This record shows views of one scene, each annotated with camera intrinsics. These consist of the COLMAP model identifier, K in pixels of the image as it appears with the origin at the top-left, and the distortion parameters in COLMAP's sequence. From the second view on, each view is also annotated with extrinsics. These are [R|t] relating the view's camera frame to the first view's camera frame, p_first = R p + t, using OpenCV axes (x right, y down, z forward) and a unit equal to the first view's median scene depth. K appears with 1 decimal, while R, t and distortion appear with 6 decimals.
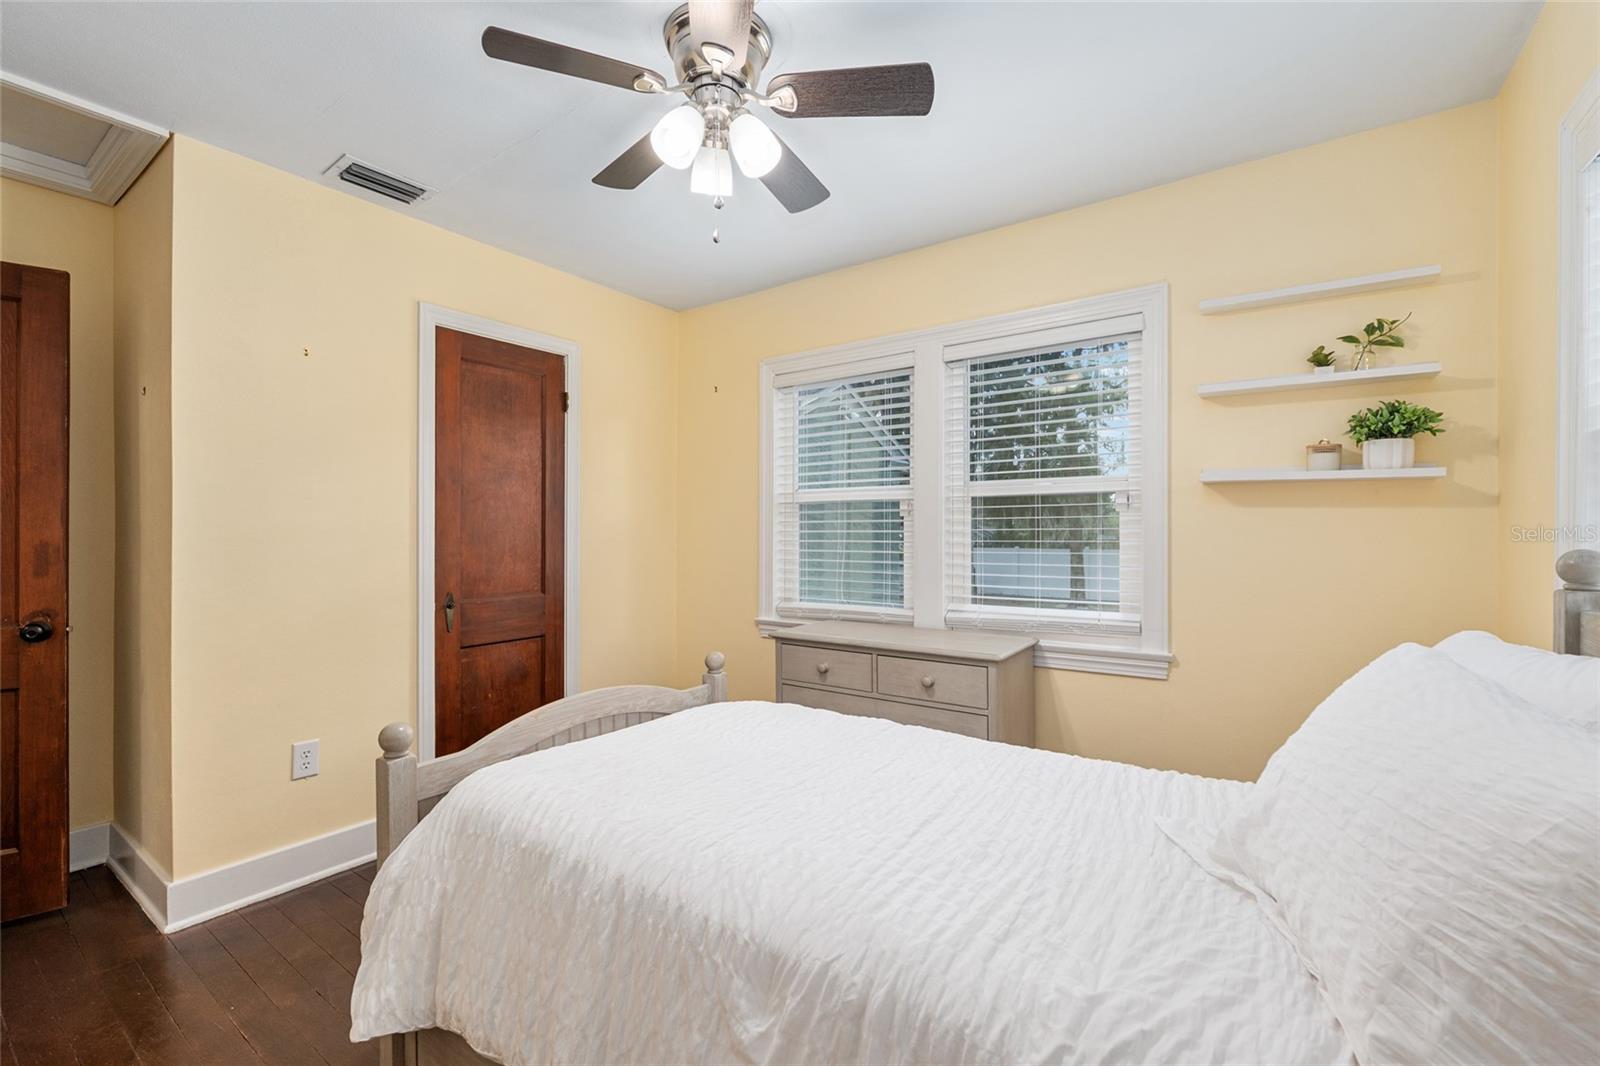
lens RADIAL K [[685.6, 0, 796.8], [0, 685.6, 527.4], [0, 0, 1]] dist [-0.002044, -0.000125]
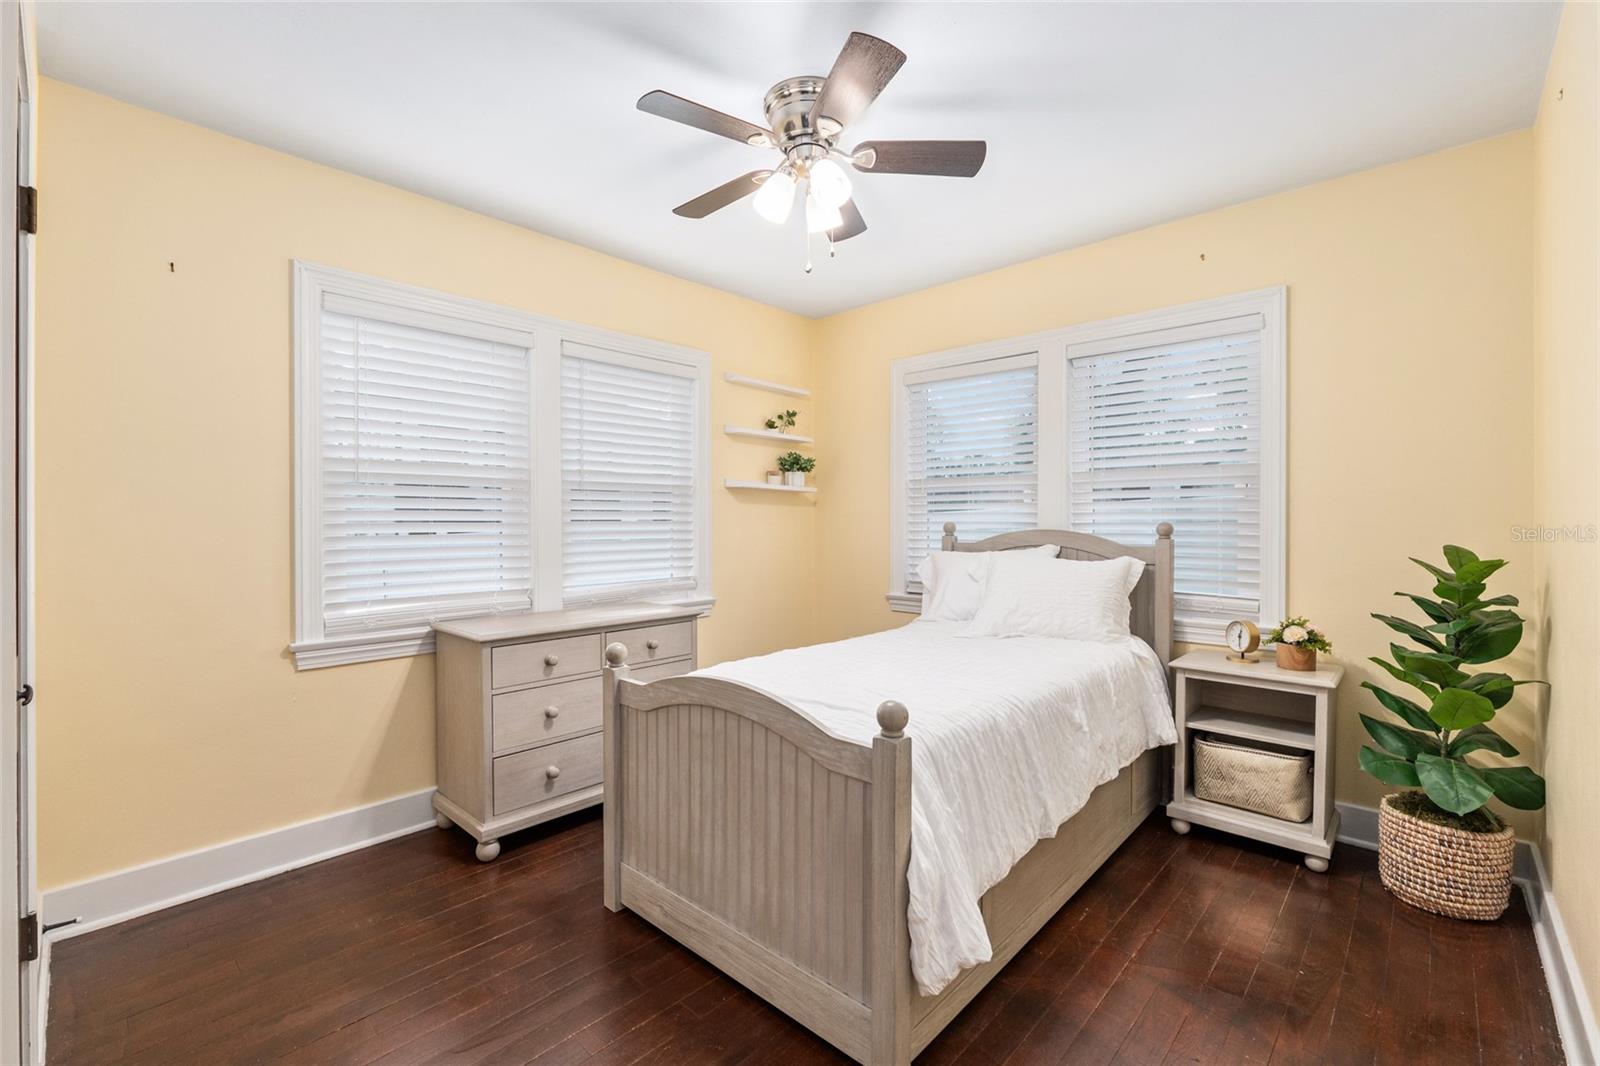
lens RADIAL K [[685.6, 0, 801.3], [0, 685.6, 528.5], [0, 0, 1]] dist [-0.002044, -0.000125]
pose [[0.138104, -0.008969, 0.990377, -1.073816], [-0.002633, 0.999952, 0.009423, 0.017998], [-0.990414, -0.003909, 0.138074, 0.674427]]
